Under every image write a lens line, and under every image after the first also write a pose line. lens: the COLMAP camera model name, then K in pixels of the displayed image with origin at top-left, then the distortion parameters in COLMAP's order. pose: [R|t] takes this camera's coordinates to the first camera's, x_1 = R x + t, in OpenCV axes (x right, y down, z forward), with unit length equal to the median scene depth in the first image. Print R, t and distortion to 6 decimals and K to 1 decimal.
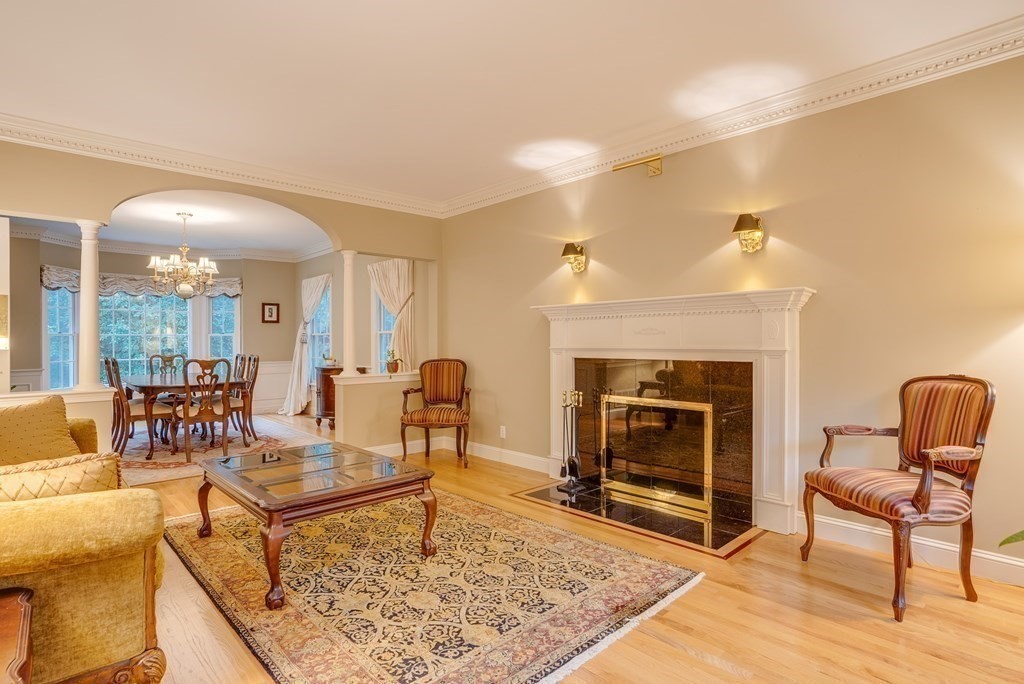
lens RADIAL K [[531.4, 0, 515.2], [0, 531.4, 339.8], [0, 0, 1]] dist [-0.032557, 0.003017]
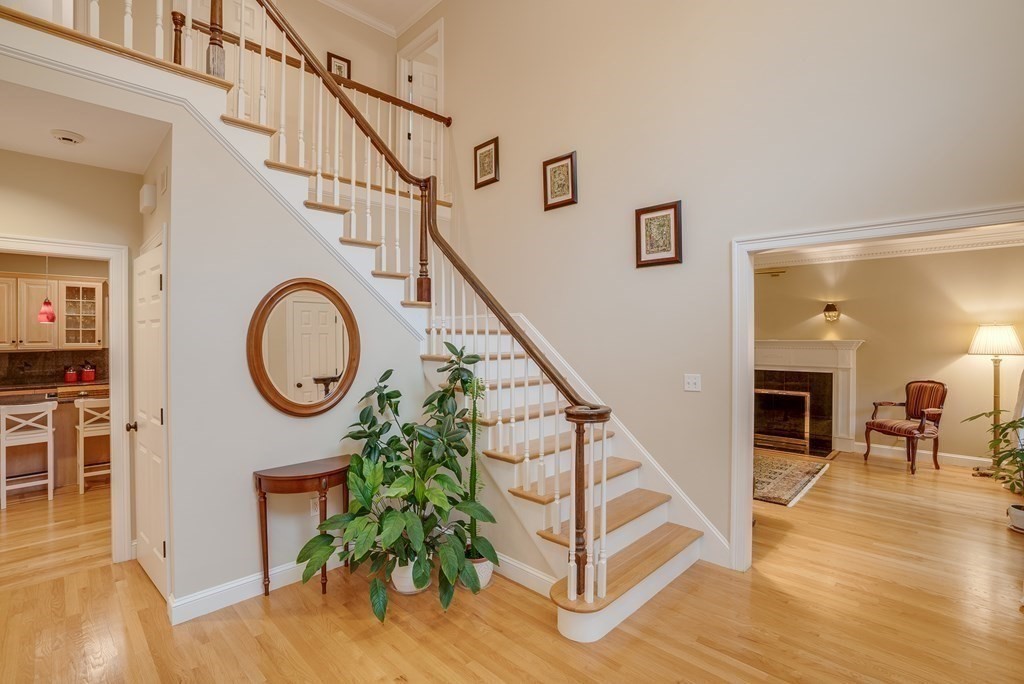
lens RADIAL K [[473.8, 0, 518.7], [0, 473.8, 335.9], [0, 0, 1]] dist [-0.041348, 0.009032]
pose [[0.999393, -0.001788, 0.034781, -1.090604], [0.001716, 0.999996, 0.002093, -0.140282], [-0.034785, -0.002032, 0.999393, -1.030523]]
